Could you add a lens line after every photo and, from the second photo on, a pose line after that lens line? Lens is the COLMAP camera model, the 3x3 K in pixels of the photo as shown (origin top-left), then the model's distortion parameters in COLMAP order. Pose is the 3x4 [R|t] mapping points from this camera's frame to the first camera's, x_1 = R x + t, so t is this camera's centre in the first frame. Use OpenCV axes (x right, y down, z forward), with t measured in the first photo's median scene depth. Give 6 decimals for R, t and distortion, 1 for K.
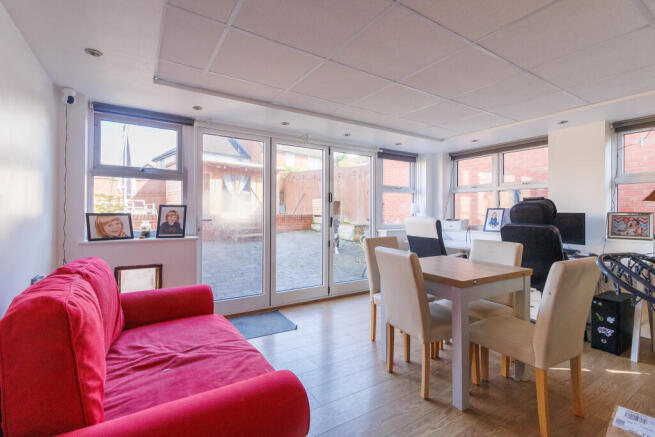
lens RADIAL K [[298.8, 0, 330.3], [0, 298.8, 213.5], [0, 0, 1]] dist [-0.005380, 0.001974]
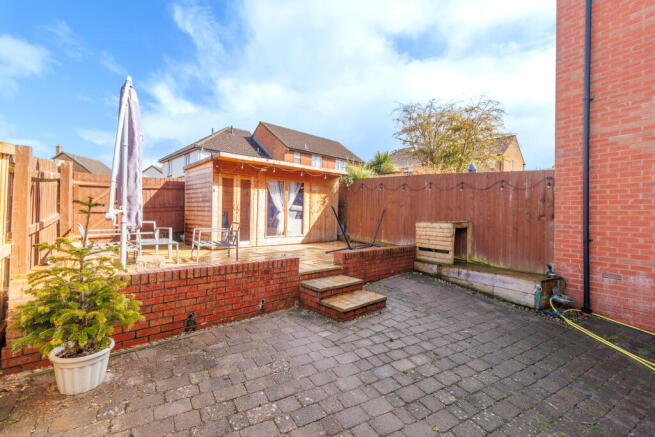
lens RADIAL K [[298.8, 0, 327.1], [0, 298.8, 217.8], [0, 0, 1]] dist [-0.005380, 0.001974]
pose [[0.999921, 0.009686, -0.008040, -0.218052], [-0.009668, 0.999951, 0.002252, -0.051341], [0.008061, -0.002174, 0.999965, 0.319644]]
